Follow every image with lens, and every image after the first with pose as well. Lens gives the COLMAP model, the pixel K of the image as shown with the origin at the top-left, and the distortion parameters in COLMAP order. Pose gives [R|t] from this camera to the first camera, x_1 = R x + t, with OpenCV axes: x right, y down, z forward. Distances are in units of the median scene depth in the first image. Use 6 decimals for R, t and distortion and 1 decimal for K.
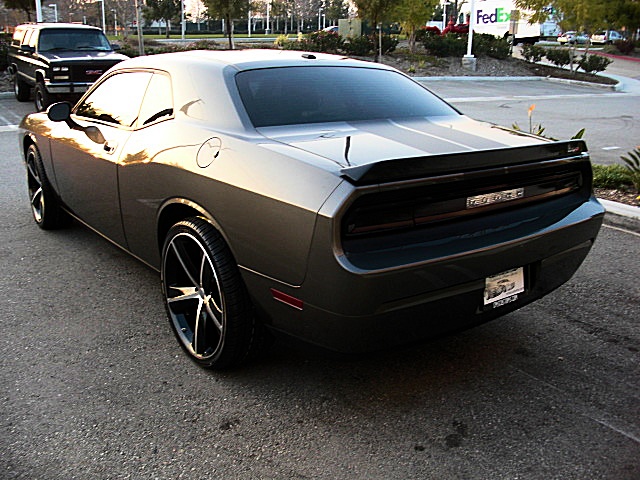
lens RADIAL K [[633.7, 0, 311.6], [0, 633.7, 239.6], [0, 0, 1]] dist [-0.206844, 0.192883]
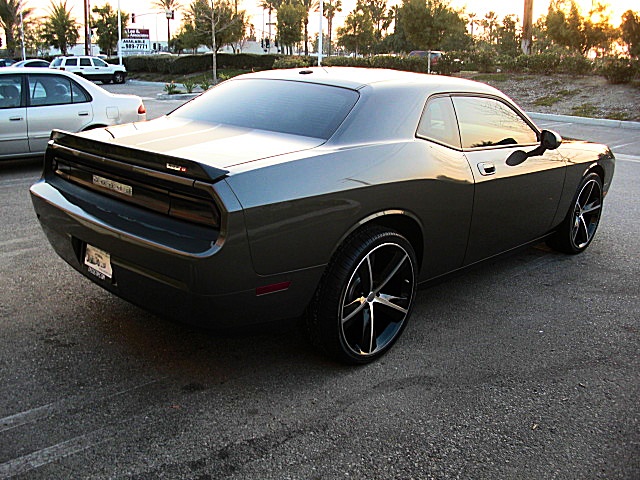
lens RADIAL K [[633.7, 0, 311.6], [0, 633.7, 239.6], [0, 0, 1]] dist [-0.206844, 0.192883]
pose [[0.159826, 0.261461, -0.951890, 0.297385], [-0.321031, 0.925635, 0.200347, -0.065123], [0.933485, 0.273565, 0.231878, 0.221813]]
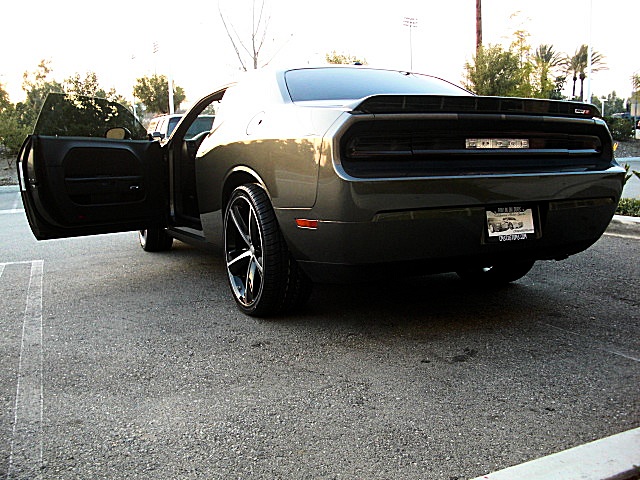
lens RADIAL K [[633.7, 0, 311.6], [0, 633.7, 239.6], [0, 0, 1]] dist [-0.206844, 0.192883]
pose [[0.979145, -0.017881, -0.202373, 0.038214], [-0.014874, 0.987137, -0.159185, 0.057006], [0.202616, 0.158876, 0.966284, -0.023599]]
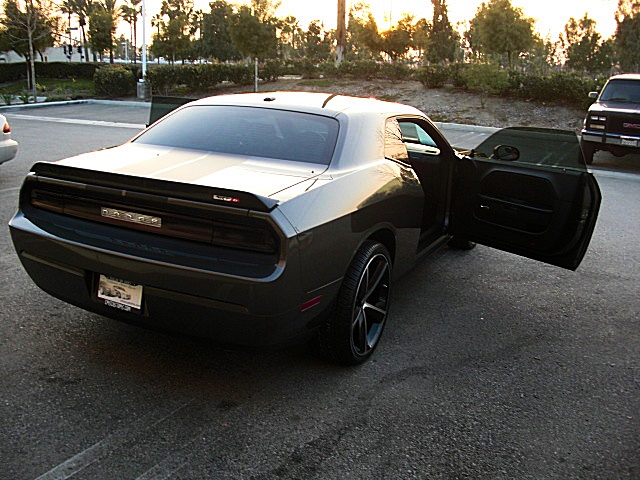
lens RADIAL K [[633.7, 0, 311.6], [0, 633.7, 239.6], [0, 0, 1]] dist [-0.206844, 0.192883]
pose [[0.447097, 0.234310, -0.863252, 0.294188], [-0.299939, 0.948479, 0.102098, -0.049791], [0.842699, 0.213275, 0.494341, 0.143736]]
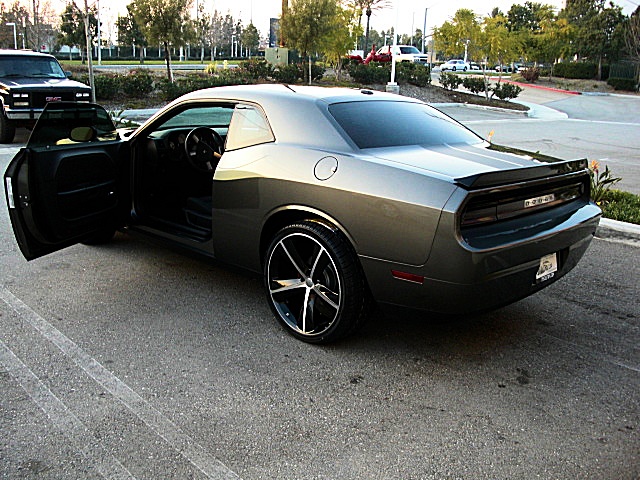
lens RADIAL K [[633.7, 0, 311.6], [0, 633.7, 239.6], [0, 0, 1]] dist [-0.206844, 0.192883]
pose [[0.990269, -0.021757, 0.137454, -0.077254], [0.027305, 0.998881, -0.038612, 0.011230], [-0.136460, 0.041989, 0.989755, -0.053400]]
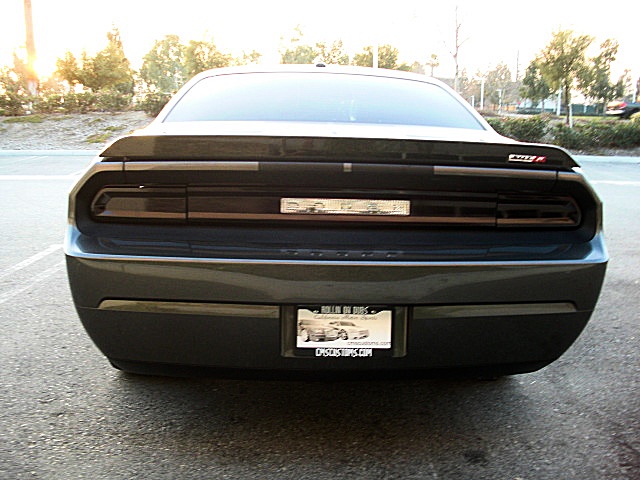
lens RADIAL K [[633.7, 0, 311.6], [0, 633.7, 239.6], [0, 0, 1]] dist [-0.206844, 0.192883]
pose [[0.829356, 0.100440, -0.549618, 0.135403], [-0.167706, 0.983100, -0.073407, 0.006313], [0.532957, 0.153055, 0.832185, 0.073228]]
